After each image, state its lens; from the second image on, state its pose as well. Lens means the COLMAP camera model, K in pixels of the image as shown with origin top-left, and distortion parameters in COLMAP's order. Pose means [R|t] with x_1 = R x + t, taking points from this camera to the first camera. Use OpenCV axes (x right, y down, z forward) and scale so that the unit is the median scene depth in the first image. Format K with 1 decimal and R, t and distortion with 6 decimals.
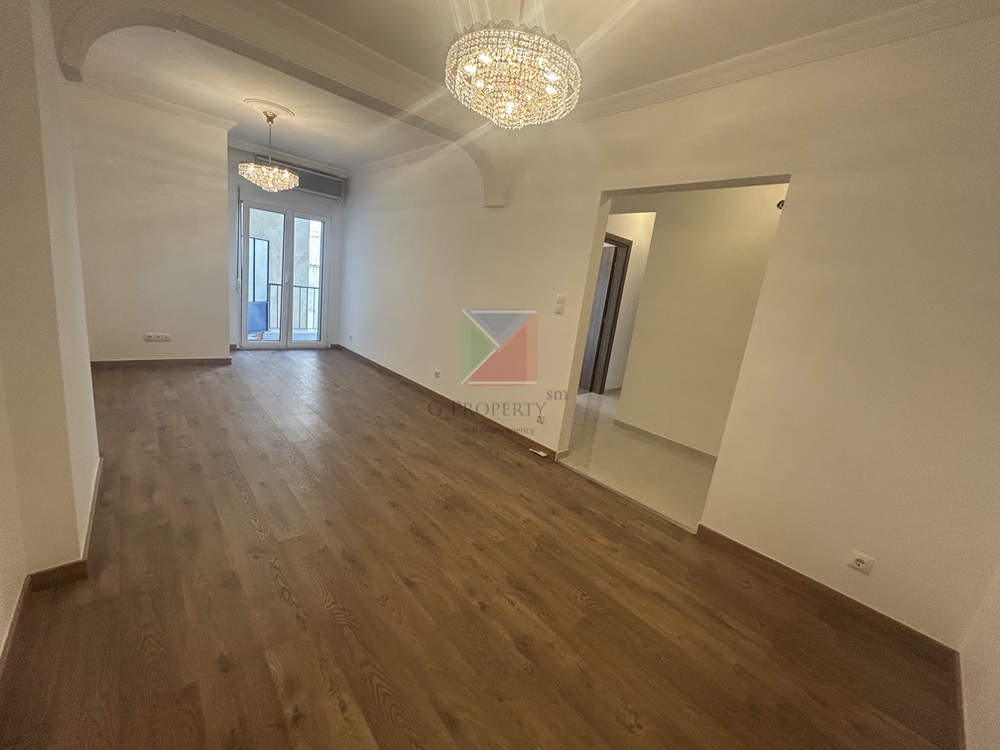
lens RADIAL K [[398.7, 0, 500.7], [0, 398.7, 370.8], [0, 0, 1]] dist [-0.002051, -0.000300]
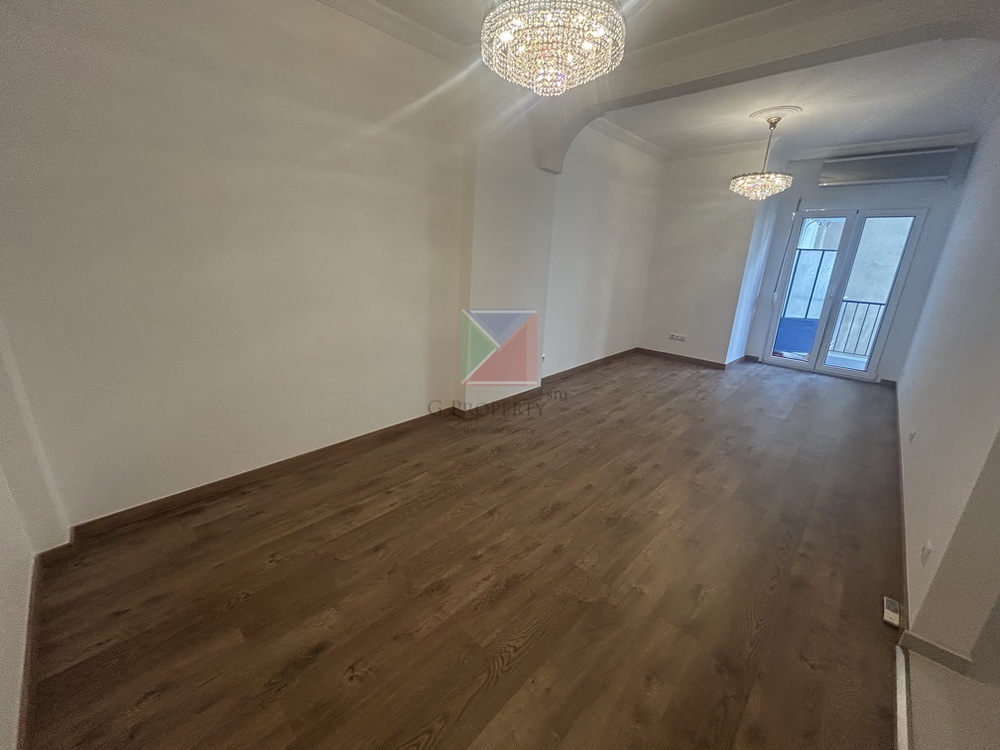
lens RADIAL K [[398.7, 0, 500.7], [0, 398.7, 370.8], [0, 0, 1]] dist [-0.002051, -0.000300]
pose [[0.091456, 0.167443, -0.981631, 0.617962], [-0.236635, 0.961180, 0.141908, -0.045891], [0.967285, 0.219309, 0.127529, 0.528993]]
